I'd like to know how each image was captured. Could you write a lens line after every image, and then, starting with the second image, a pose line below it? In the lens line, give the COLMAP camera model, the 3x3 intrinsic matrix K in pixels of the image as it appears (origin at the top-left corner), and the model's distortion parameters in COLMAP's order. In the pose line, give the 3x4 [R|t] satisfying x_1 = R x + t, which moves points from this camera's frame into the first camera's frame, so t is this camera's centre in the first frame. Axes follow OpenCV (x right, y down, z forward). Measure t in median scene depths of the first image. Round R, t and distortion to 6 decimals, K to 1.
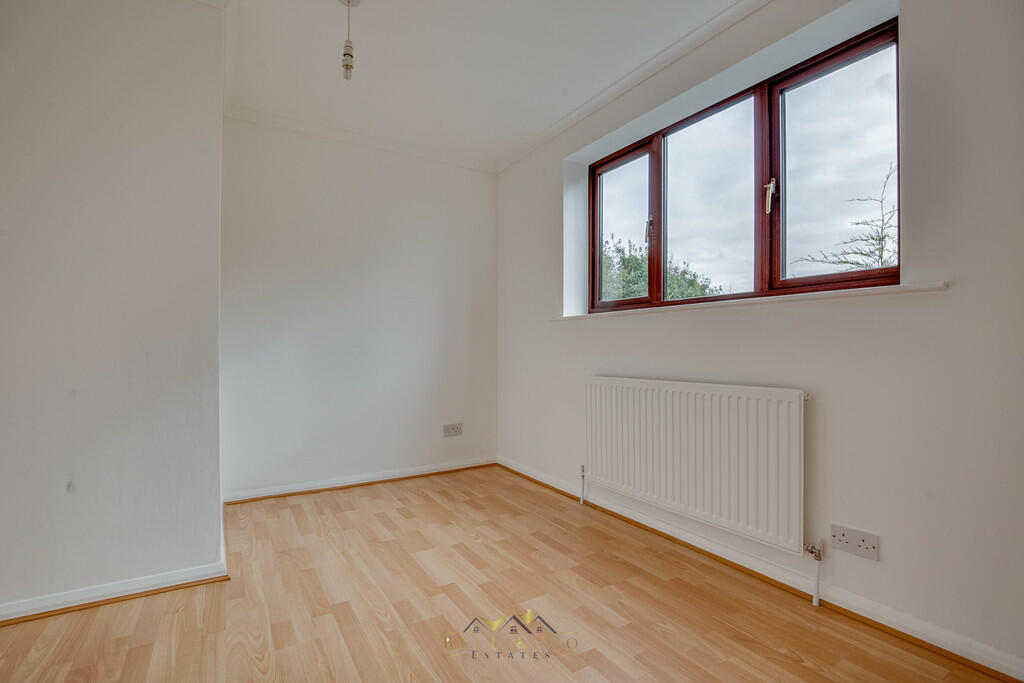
lens RADIAL K [[481.4, 0, 512.0], [0, 481.4, 341.5], [0, 0, 1]] dist [-0.000699, -0.000199]
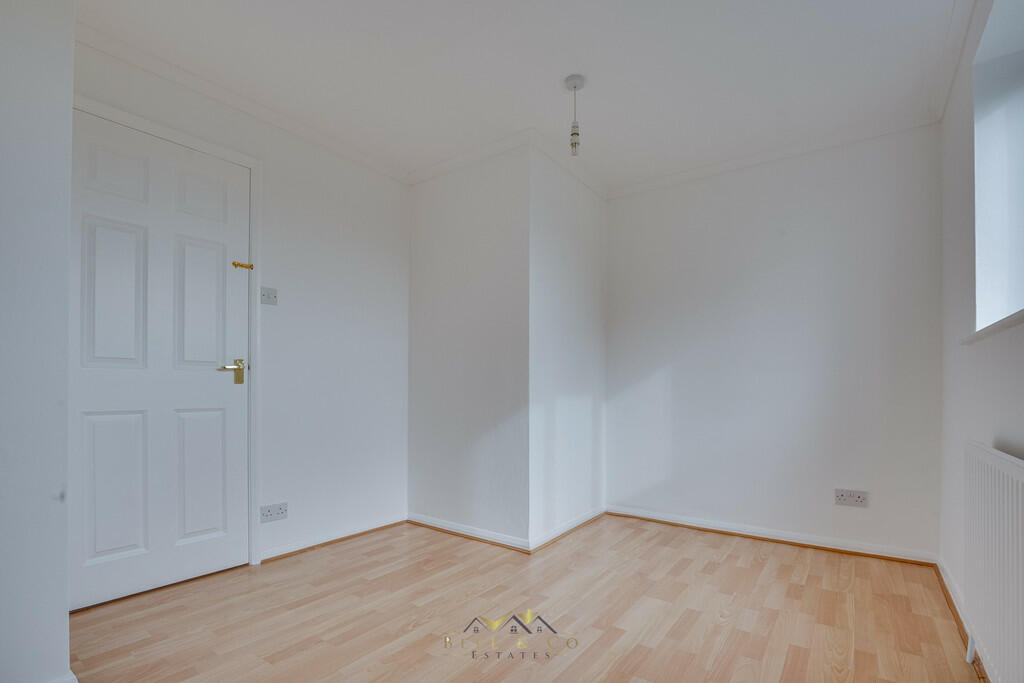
lens RADIAL K [[485.0, 0, 510.8], [0, 485.0, 383.3], [0, 0, 1]] dist [-0.000659, -0.000164]
pose [[0.383822, -0.010518, -0.923347, 0.562757], [0.008818, 0.999931, -0.007725, 0.010046], [0.923365, -0.005177, 0.383888, 0.340700]]
